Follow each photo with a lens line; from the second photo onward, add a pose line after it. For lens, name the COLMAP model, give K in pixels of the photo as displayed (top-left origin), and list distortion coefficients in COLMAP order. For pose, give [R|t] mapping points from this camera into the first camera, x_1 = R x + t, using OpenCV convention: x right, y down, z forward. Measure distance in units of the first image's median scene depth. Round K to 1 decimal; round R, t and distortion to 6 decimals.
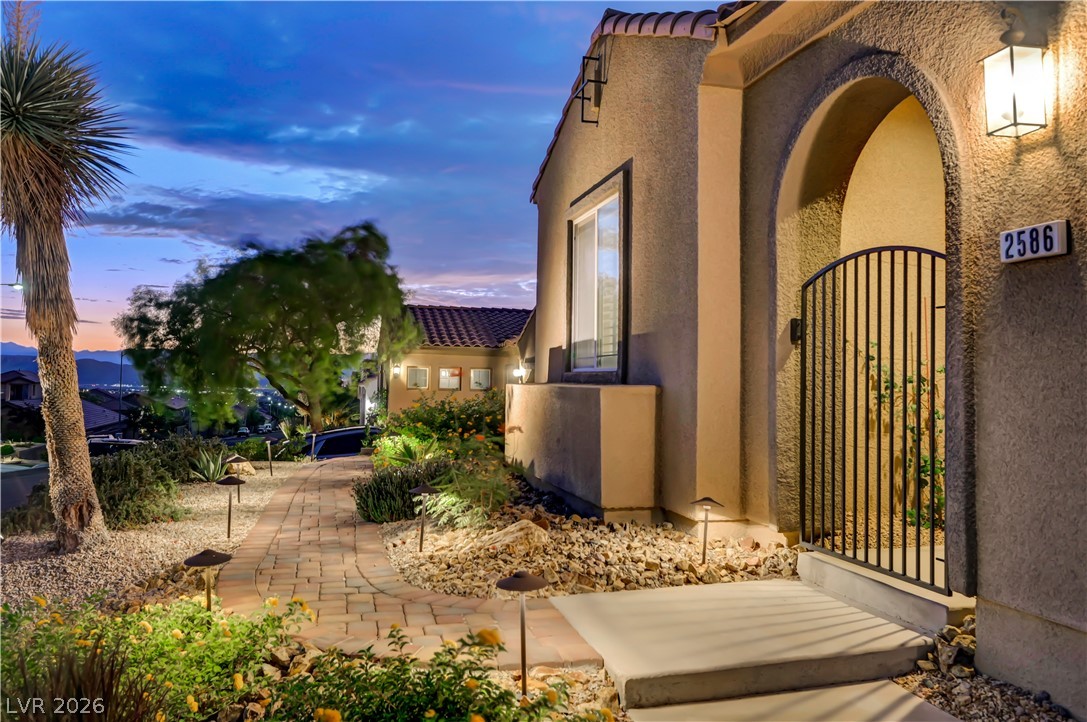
lens RADIAL K [[832.7, 0, 543.5], [0, 832.7, 361.0], [0, 0, 1]] dist [-0.003294, -0.003699]
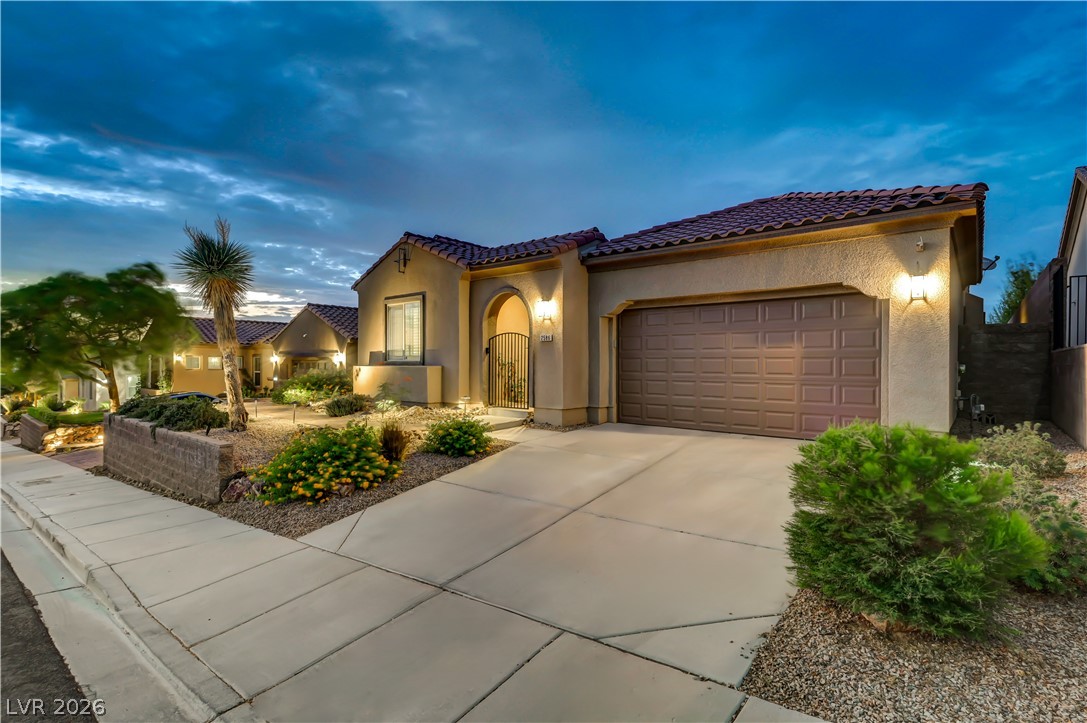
lens RADIAL K [[525.4, 0, 543.5], [0, 525.4, 361.5], [0, 0, 1]] dist [0.000351, 0.000031]
pose [[0.812649, -0.003153, 0.582745, -0.809468], [-0.010291, 0.999752, 0.019762, -0.034490], [-0.582663, -0.022056, 0.812415, -1.007200]]
